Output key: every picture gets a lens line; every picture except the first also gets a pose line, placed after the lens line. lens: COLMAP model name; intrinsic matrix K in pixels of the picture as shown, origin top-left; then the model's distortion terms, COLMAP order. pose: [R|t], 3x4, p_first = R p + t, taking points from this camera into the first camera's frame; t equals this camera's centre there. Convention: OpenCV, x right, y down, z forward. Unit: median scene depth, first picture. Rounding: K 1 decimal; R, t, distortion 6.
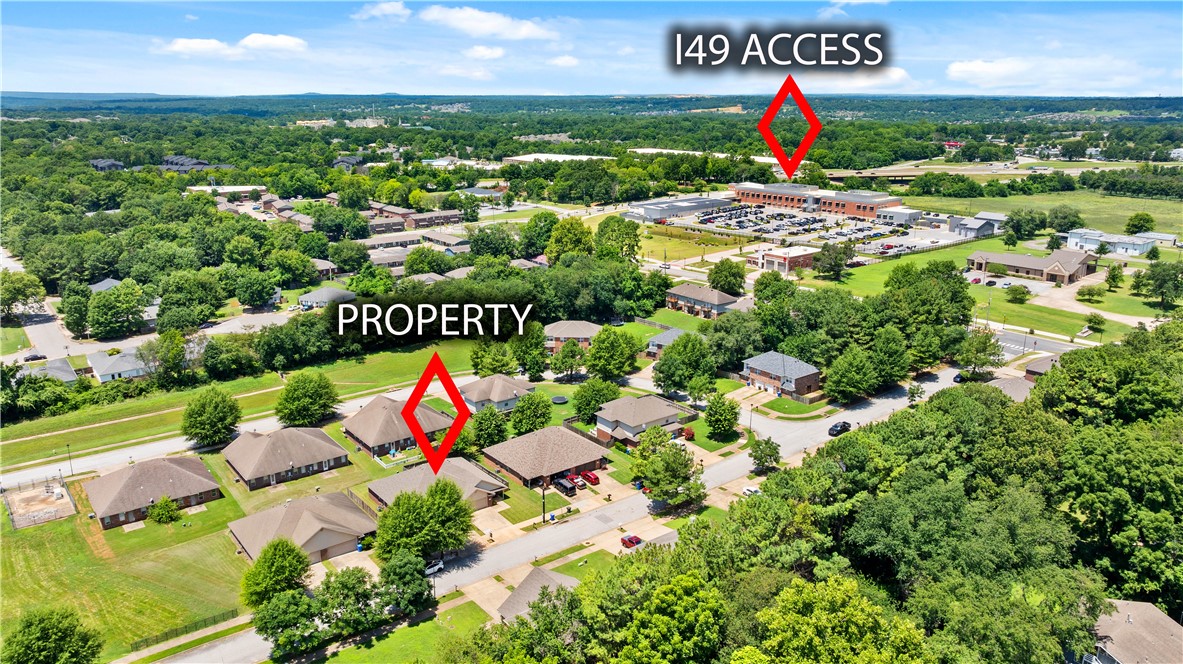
lens RADIAL K [[849.5, 0, 591.5], [0, 849.5, 332.0], [0, 0, 1]] dist [-0.008726, -0.002777]
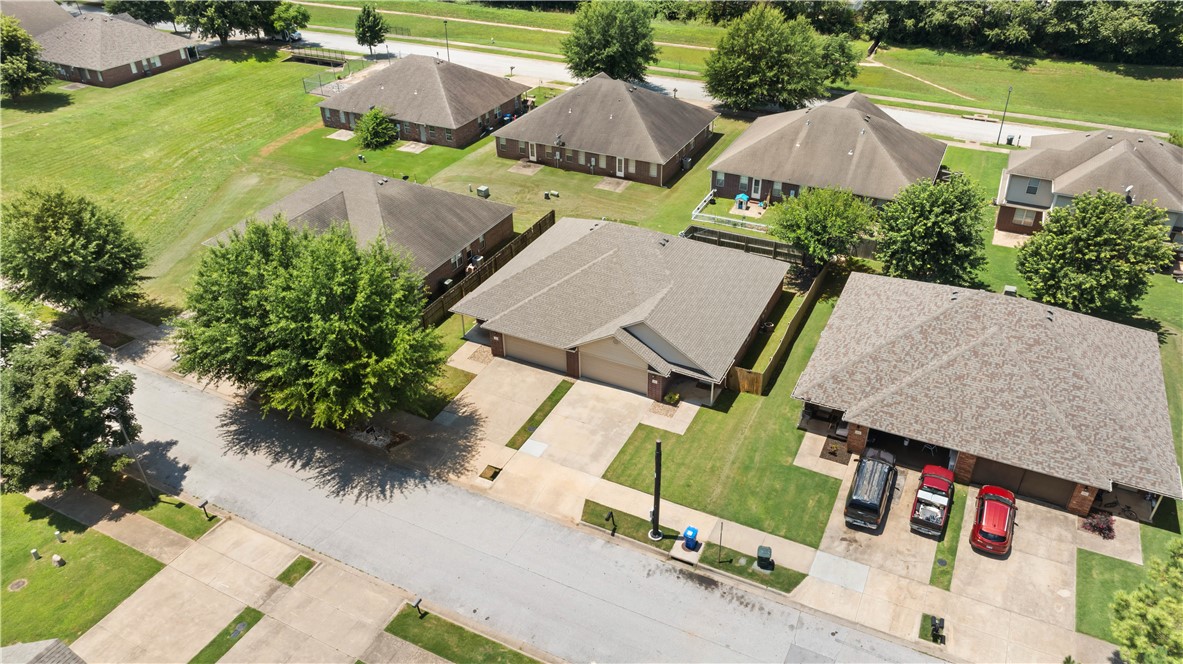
lens RADIAL K [[849.5, 0, 591.5], [0, 849.5, 332.0], [0, 0, 1]] dist [-0.008726, -0.002777]
pose [[0.448242, 0.479231, -0.754597, 0.118092], [-0.242015, 0.877684, 0.413641, 0.039997], [0.860528, -0.002787, 0.509396, 0.776704]]
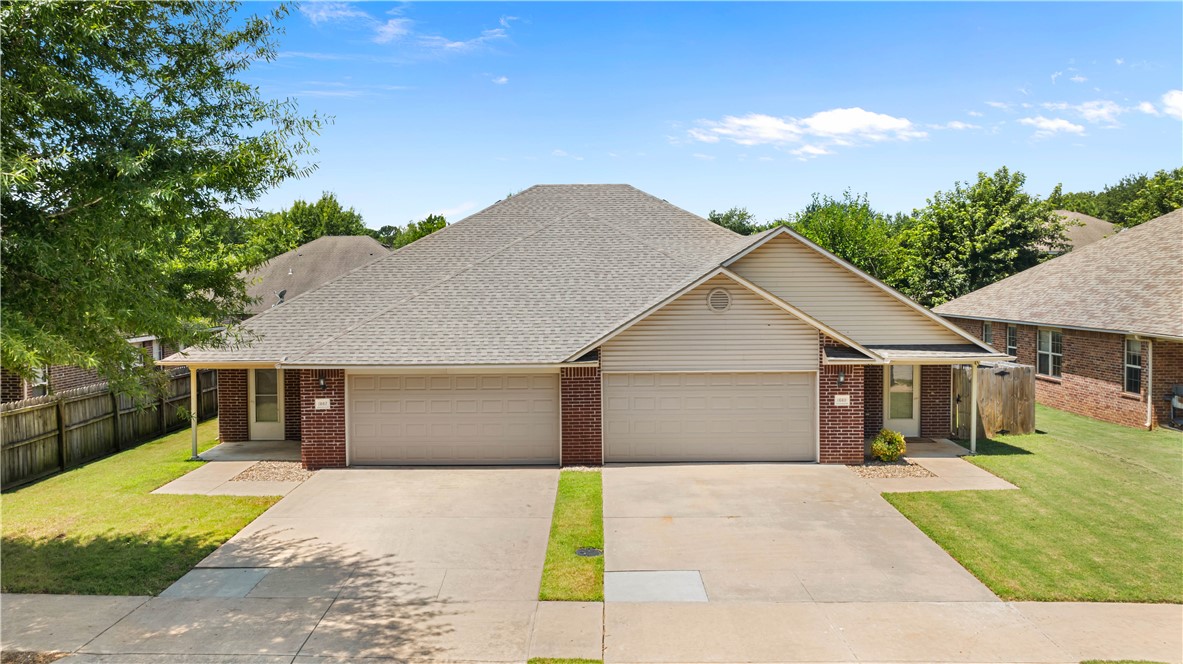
lens RADIAL K [[849.5, 0, 591.5], [0, 849.5, 332.0], [0, 0, 1]] dist [-0.008726, -0.002777]
pose [[0.803223, 0.034741, -0.594665, -0.078368], [-0.161393, 0.973650, -0.161115, 0.212627], [0.573398, 0.225386, 0.787665, 0.854026]]
